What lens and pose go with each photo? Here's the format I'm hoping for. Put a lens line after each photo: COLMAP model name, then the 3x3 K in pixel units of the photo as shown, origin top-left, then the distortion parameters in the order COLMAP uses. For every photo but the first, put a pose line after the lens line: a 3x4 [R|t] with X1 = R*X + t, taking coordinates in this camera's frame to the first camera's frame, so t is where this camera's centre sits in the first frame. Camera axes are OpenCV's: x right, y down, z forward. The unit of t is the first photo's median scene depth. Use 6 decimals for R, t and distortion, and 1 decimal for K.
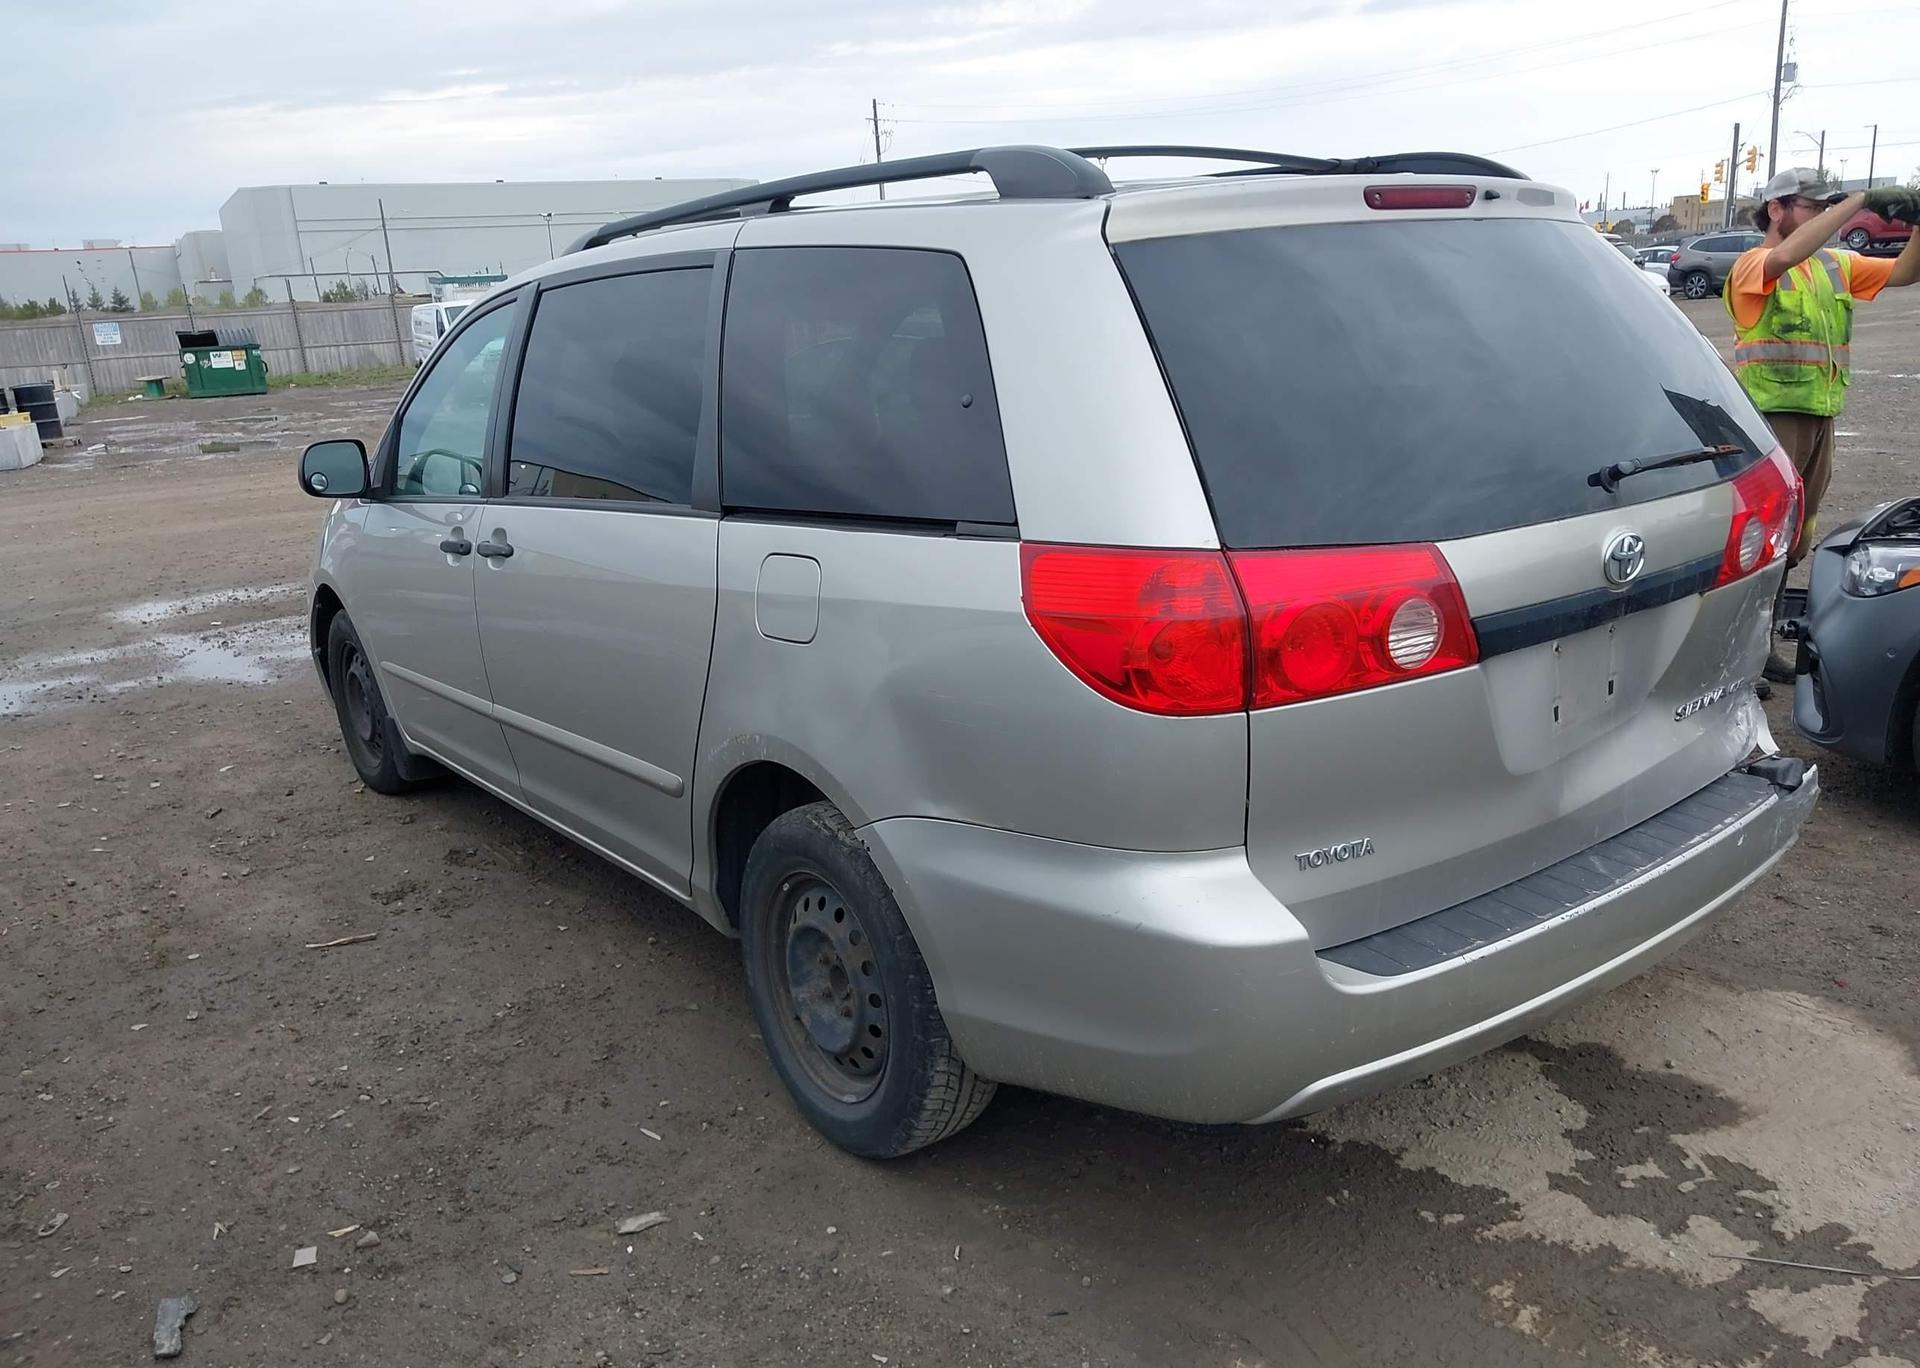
lens RADIAL K [[1506.3, 0, 869.6], [0, 1506.3, 686.1], [0, 0, 1]] dist [0.005200, 0.000784]
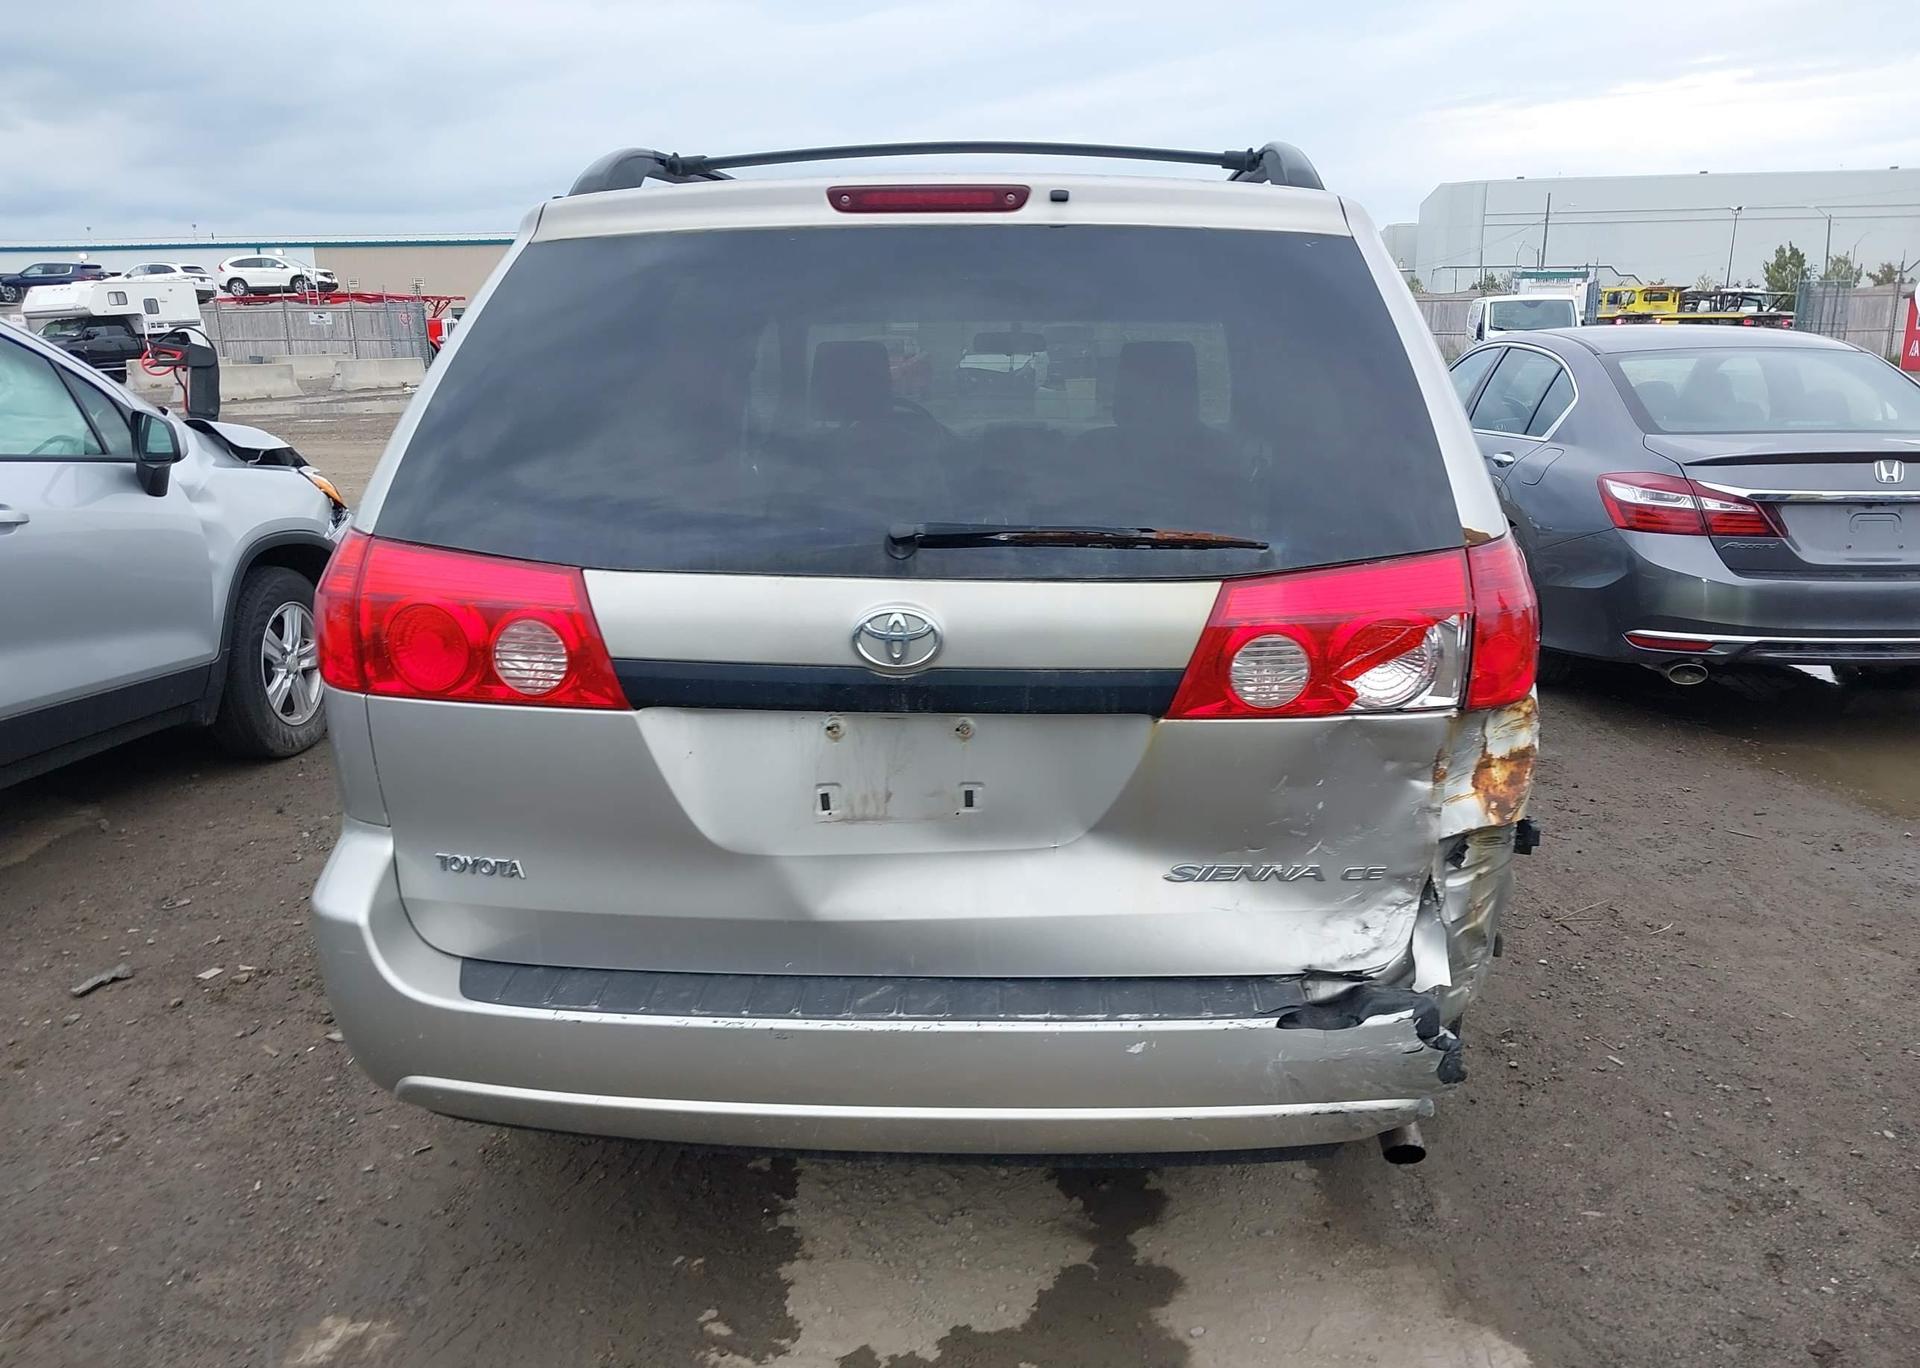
lens RADIAL K [[1457.9, 0, 968.0], [0, 1457.9, 657.8], [0, 0, 1]] dist [0.019015, -0.002876]
pose [[0.769175, 0.192111, -0.609478, 0.888285], [-0.195242, 0.978786, 0.062119, -0.114073], [0.608482, 0.071215, 0.790366, 0.343749]]
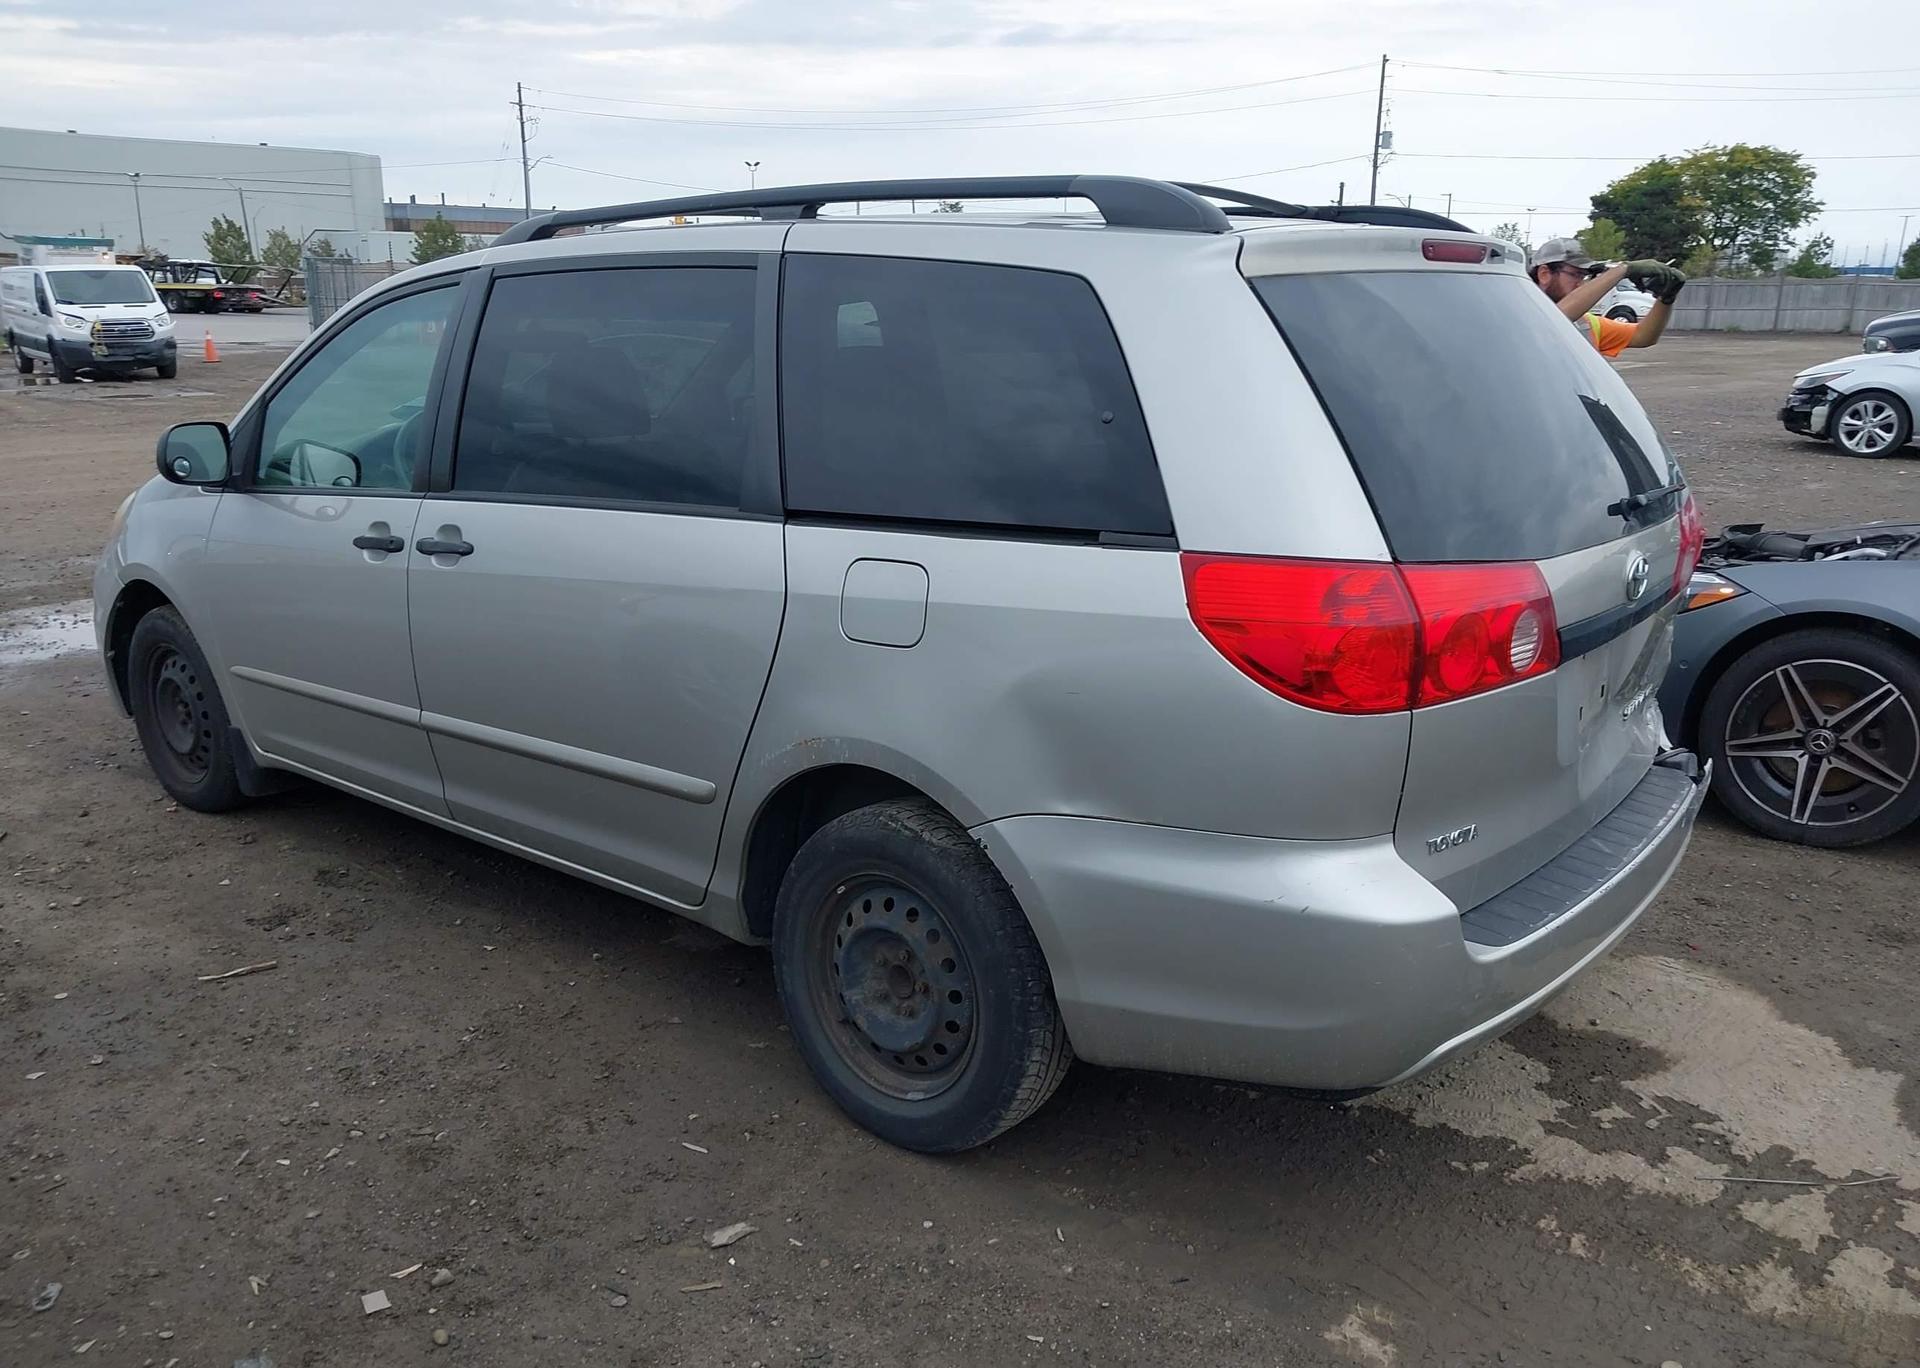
lens RADIAL K [[1545.7, 0, 870.3], [0, 1545.7, 681.7], [0, 0, 1]] dist [0.008026, -0.003249]
pose [[0.970337, 0.002002, 0.241747, -0.306405], [0.000563, 0.999944, -0.010543, 0.005487], [-0.241755, 0.010366, 0.970282, -0.007246]]
